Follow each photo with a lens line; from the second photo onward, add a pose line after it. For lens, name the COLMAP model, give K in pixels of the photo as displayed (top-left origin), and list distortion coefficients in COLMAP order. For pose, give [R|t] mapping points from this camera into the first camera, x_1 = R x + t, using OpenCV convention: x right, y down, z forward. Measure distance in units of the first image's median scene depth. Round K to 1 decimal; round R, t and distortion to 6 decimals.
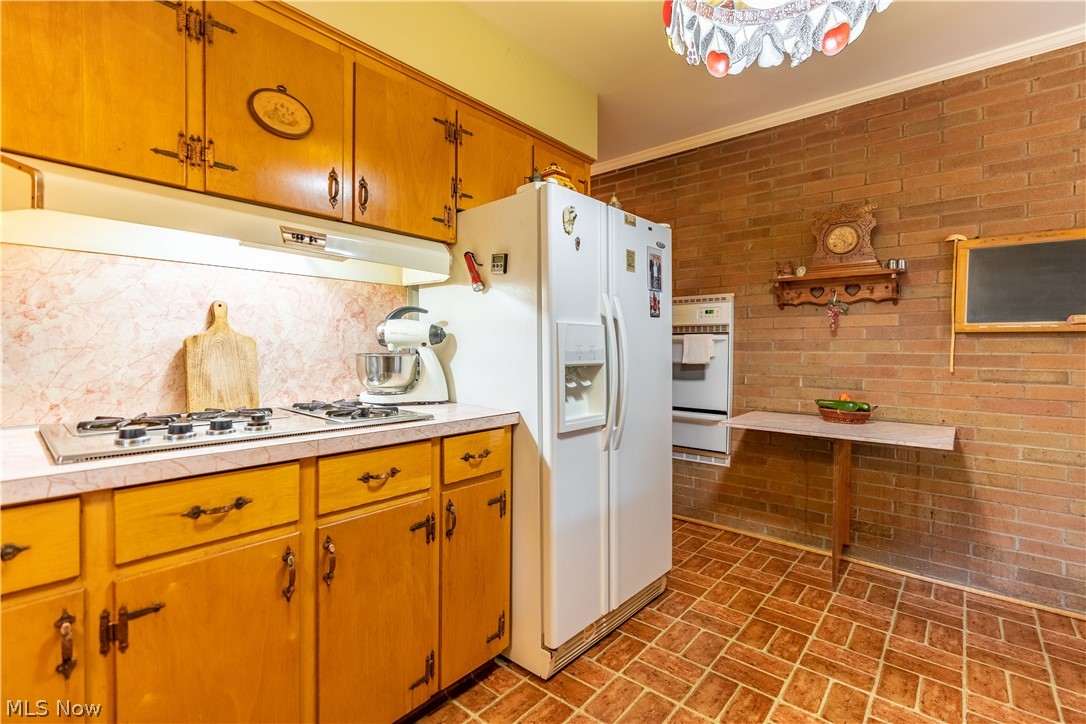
lens RADIAL K [[490.3, 0, 554.5], [0, 490.3, 361.0], [0, 0, 1]] dist [-0.012656, 0.002821]
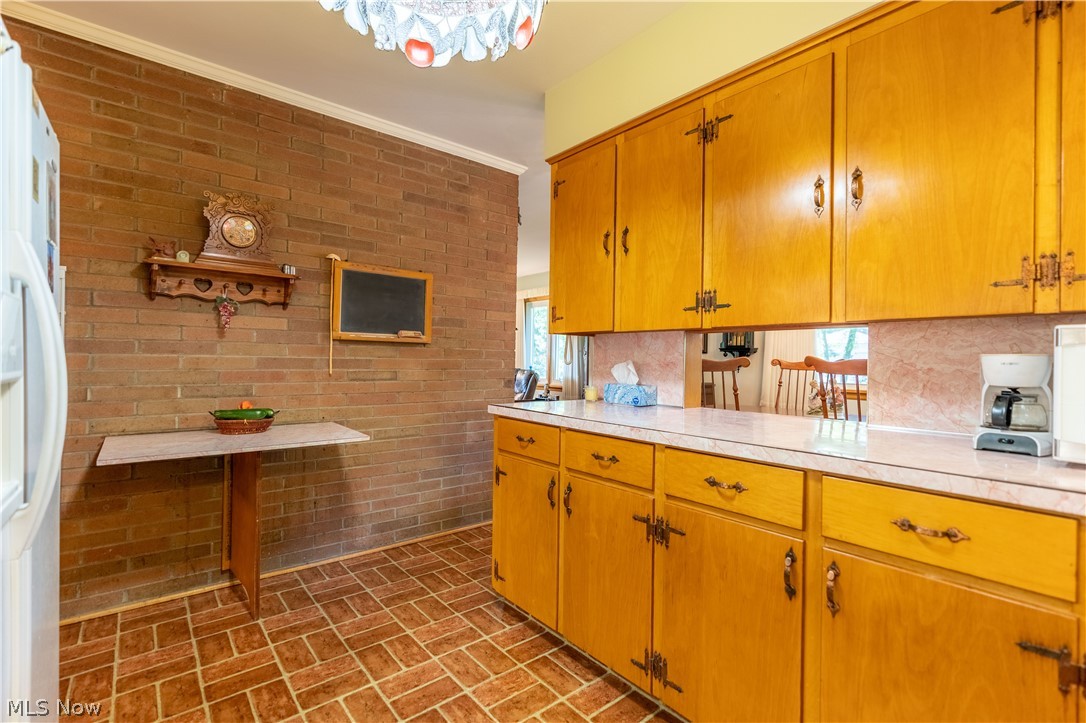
lens RADIAL K [[490.3, 0, 523.4], [0, 490.3, 359.8], [0, 0, 1]] dist [-0.012656, 0.002821]
pose [[0.176861, -0.002624, 0.984232, -0.222553], [0.010900, 0.999940, 0.000707, -0.005865], [-0.984176, 0.010603, 0.176879, 0.338999]]
